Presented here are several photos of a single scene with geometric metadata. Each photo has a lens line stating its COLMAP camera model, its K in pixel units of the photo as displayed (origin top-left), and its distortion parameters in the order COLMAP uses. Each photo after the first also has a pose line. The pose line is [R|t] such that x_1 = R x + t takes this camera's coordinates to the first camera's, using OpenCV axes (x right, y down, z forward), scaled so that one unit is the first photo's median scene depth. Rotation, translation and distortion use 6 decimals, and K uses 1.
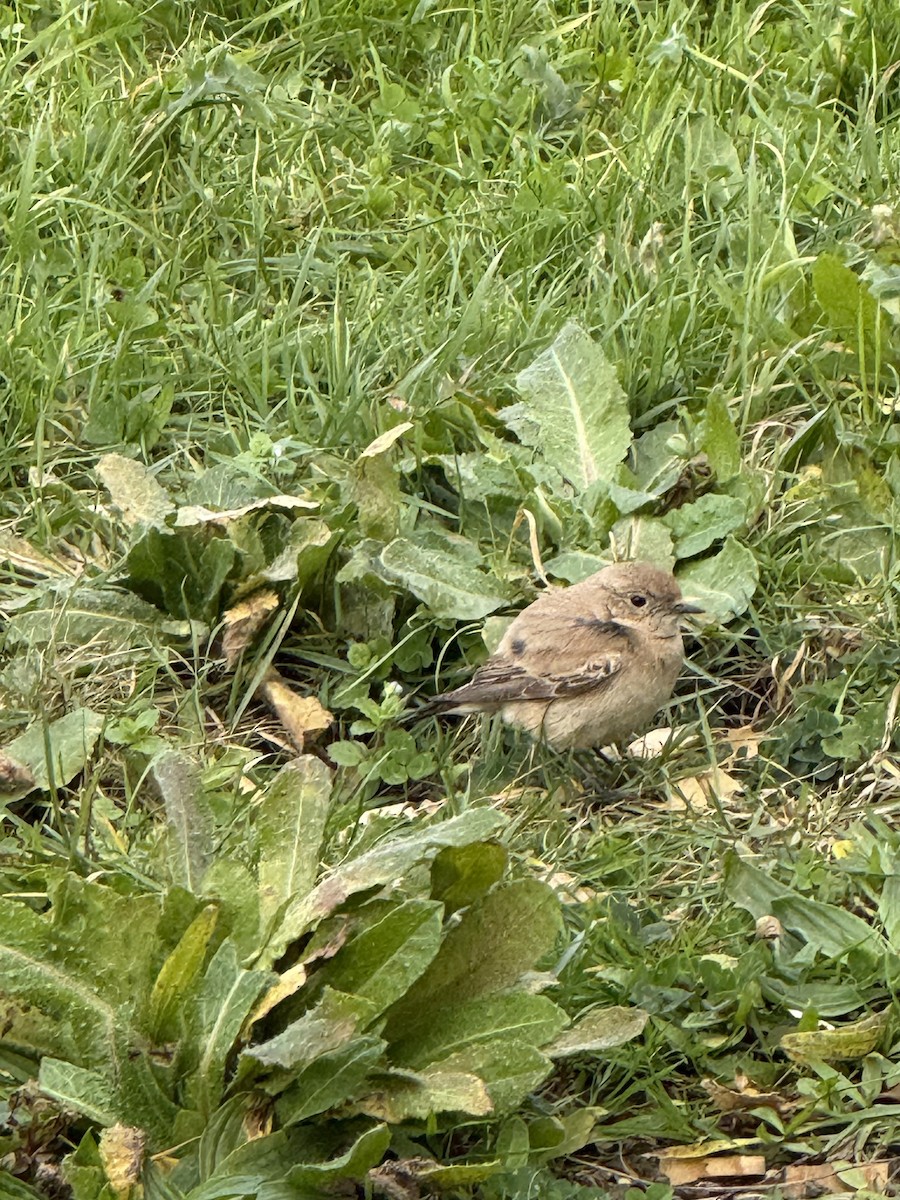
lens RADIAL K [[897.6, 0, 452.1], [0, 897.6, 602.0], [0, 0, 1]] dist [0.000247, 0.007392]
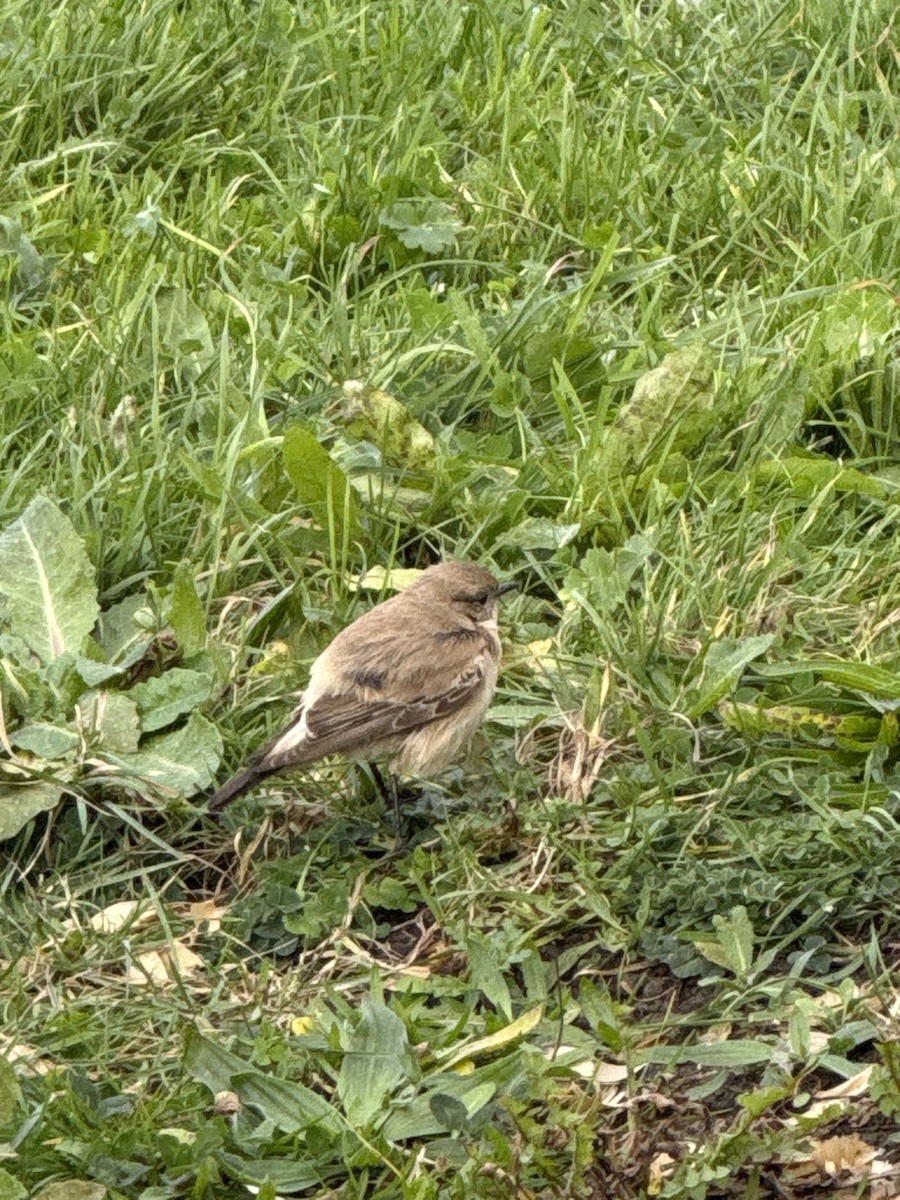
lens RADIAL K [[897.6, 0, 449.5], [0, 897.6, 593.9], [0, 0, 1]] dist [0.000247, 0.007392]
pose [[0.999881, 0.014948, -0.003732, 0.594154], [-0.014939, 0.999885, 0.002442, -0.209891], [0.003768, -0.002386, 0.999990, 0.001336]]
